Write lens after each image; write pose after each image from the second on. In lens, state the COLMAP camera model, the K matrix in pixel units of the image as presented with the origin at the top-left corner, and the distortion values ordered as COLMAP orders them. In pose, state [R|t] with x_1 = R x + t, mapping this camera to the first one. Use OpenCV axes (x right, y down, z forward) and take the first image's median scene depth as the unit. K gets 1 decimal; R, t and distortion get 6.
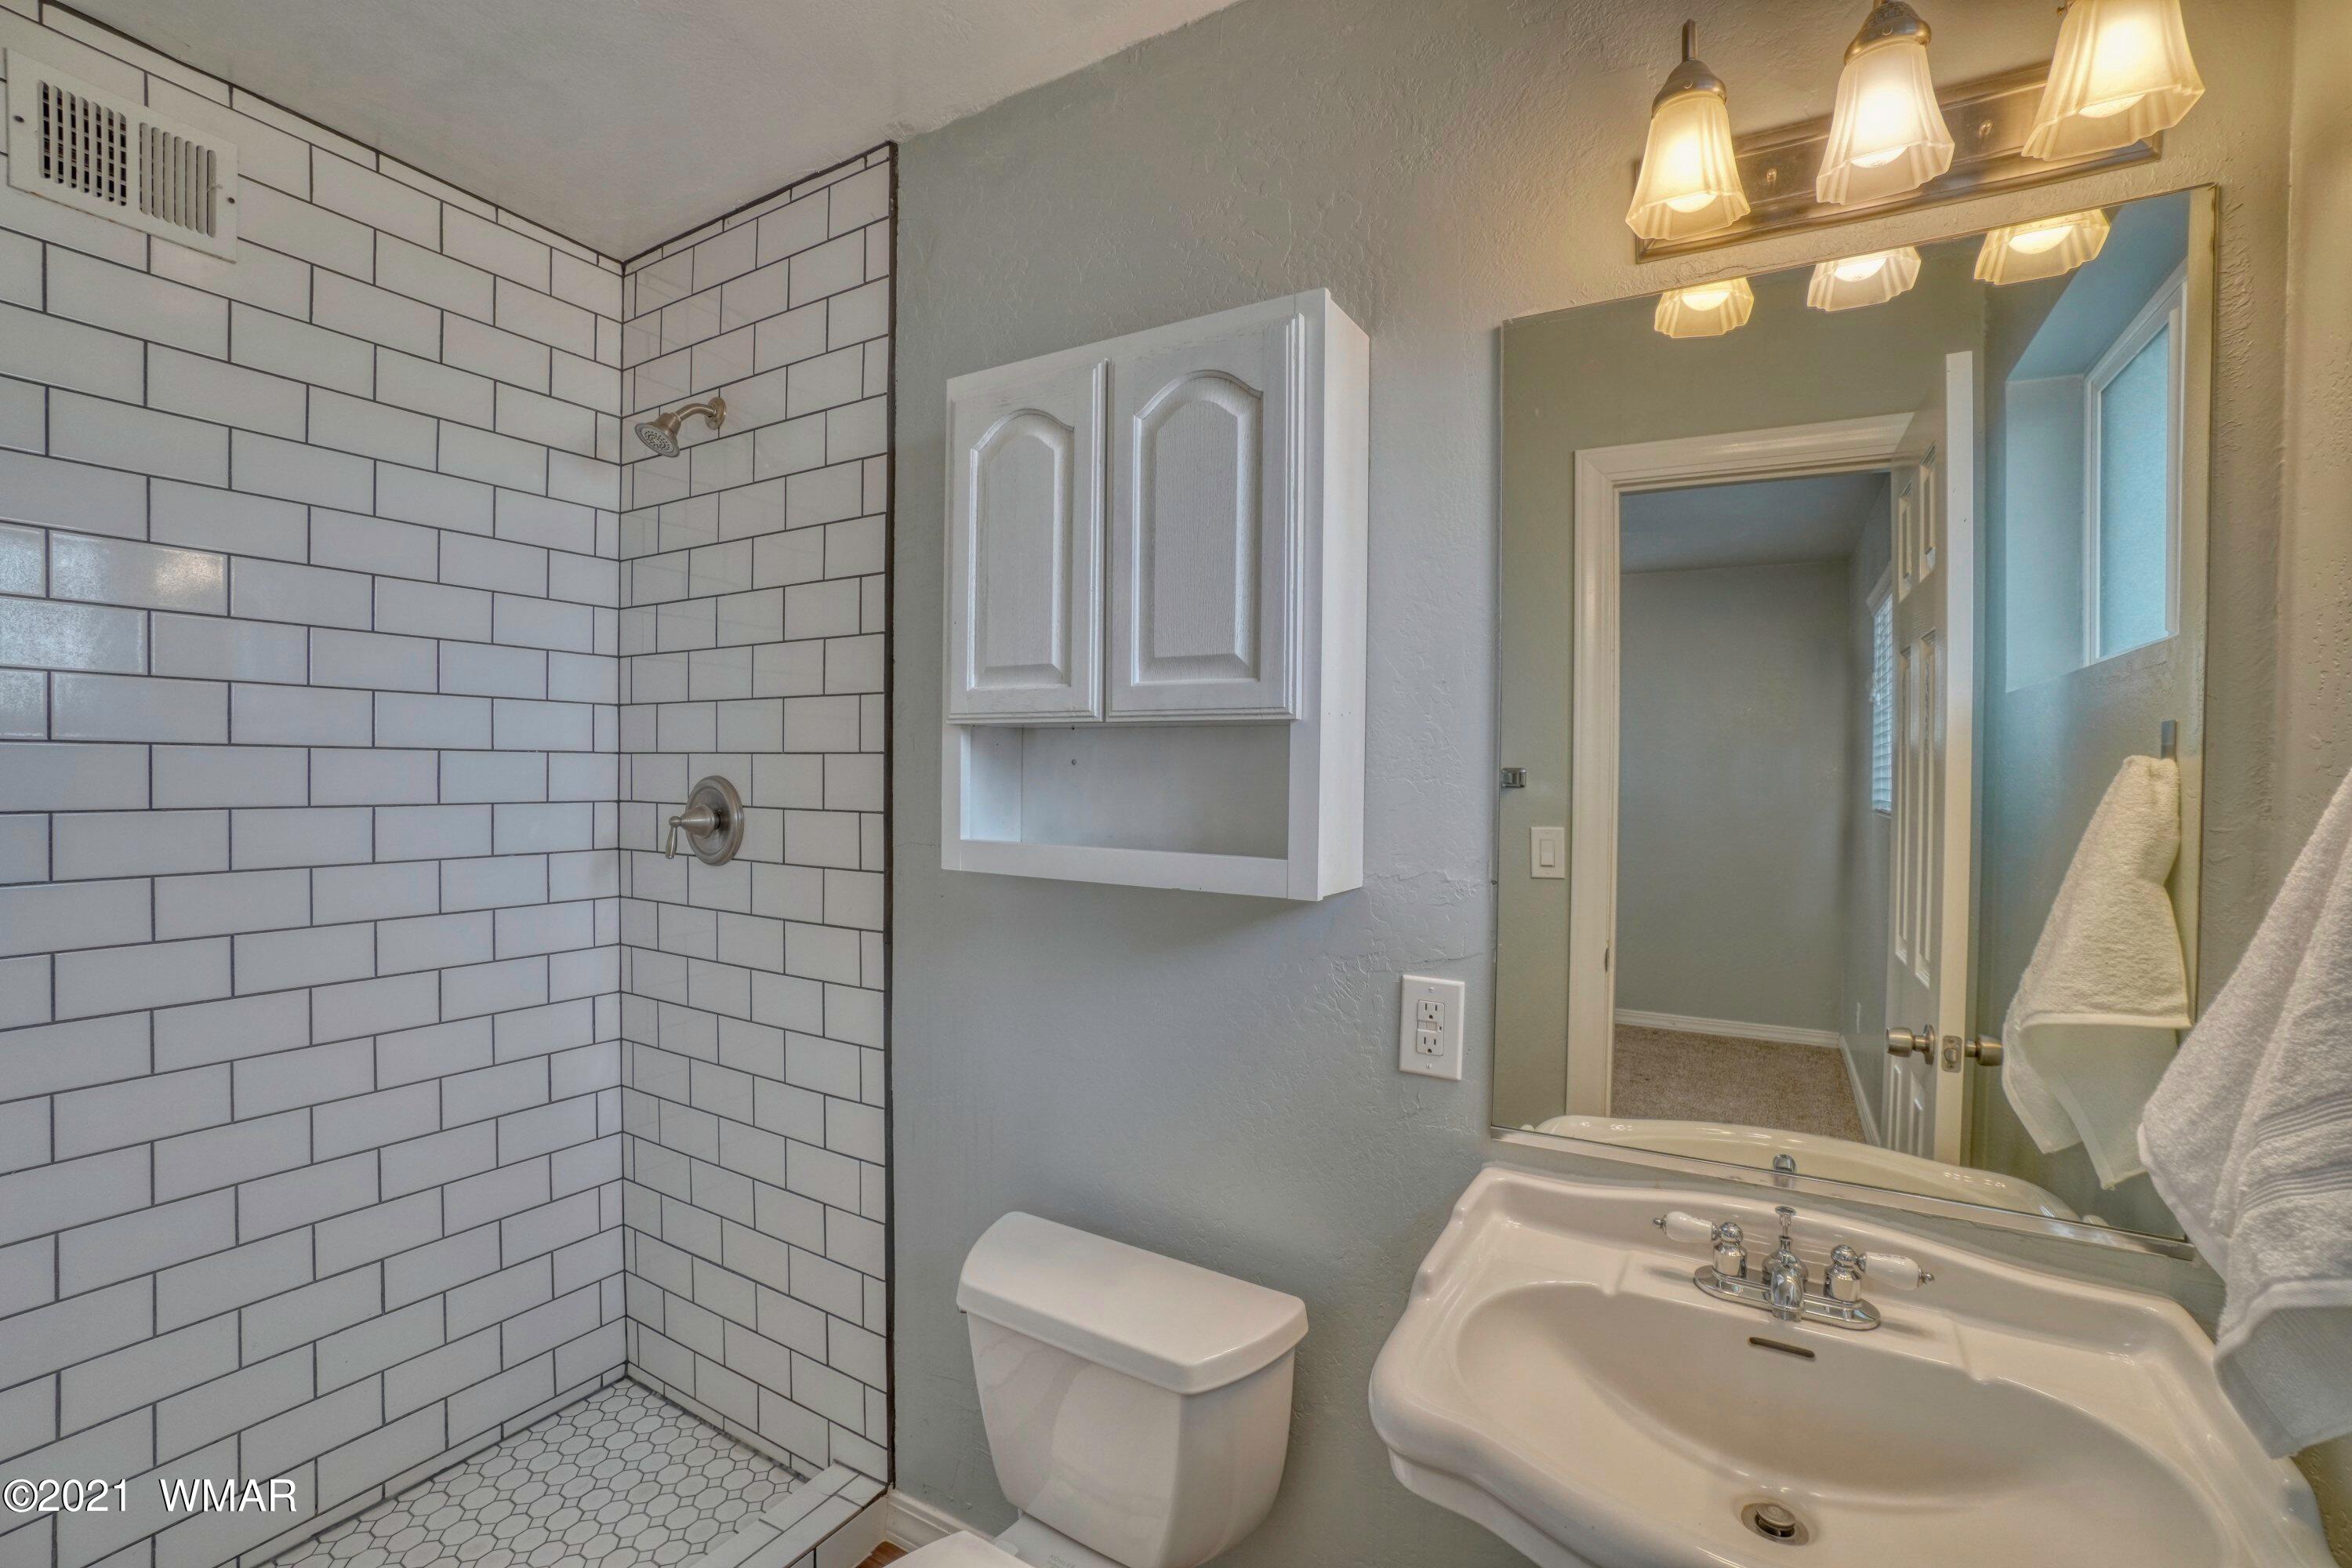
lens RADIAL K [[1044.6, 0, 1169.1], [0, 1044.6, 786.3], [0, 0, 1]] dist [-0.069763, 0.025328]
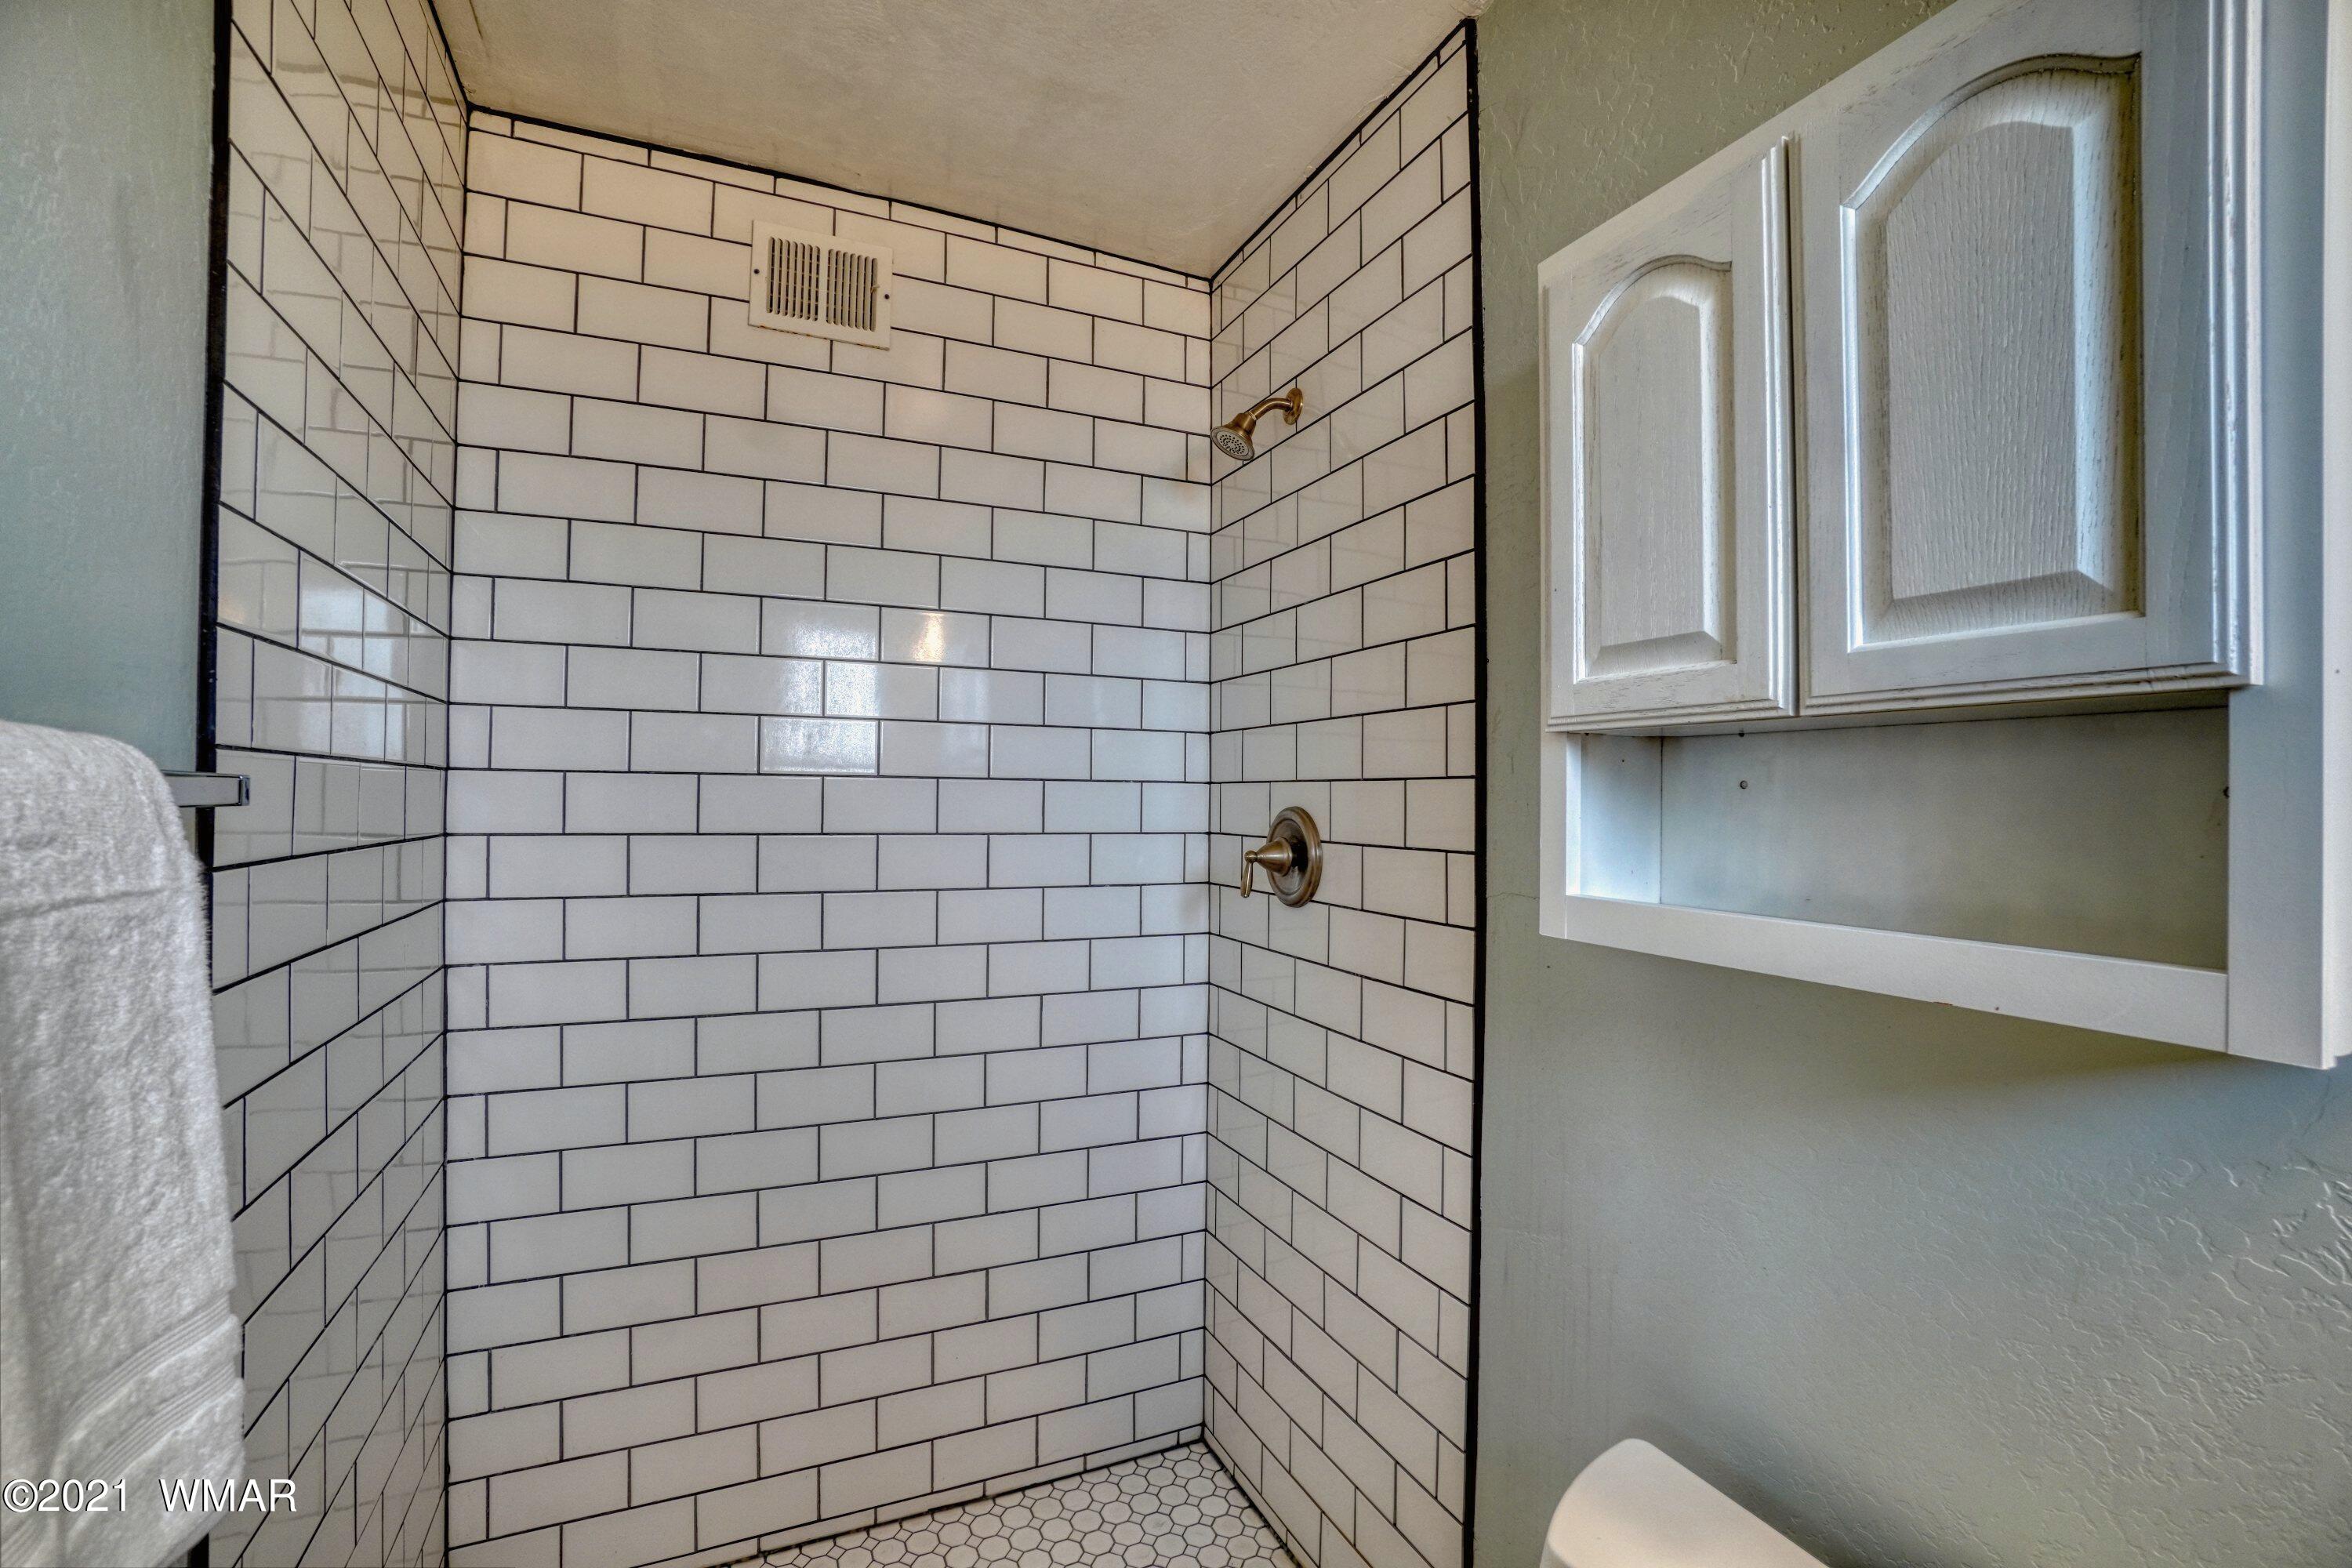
lens RADIAL K [[1044.6, 0, 1169.1], [0, 1044.6, 786.3], [0, 0, 1]] dist [-0.069763, 0.025328]
pose [[0.824002, -0.009004, -0.566515, -0.019343], [-0.010179, 0.999477, -0.030690, 0.001297], [0.566495, 0.031055, 0.823480, 0.213878]]
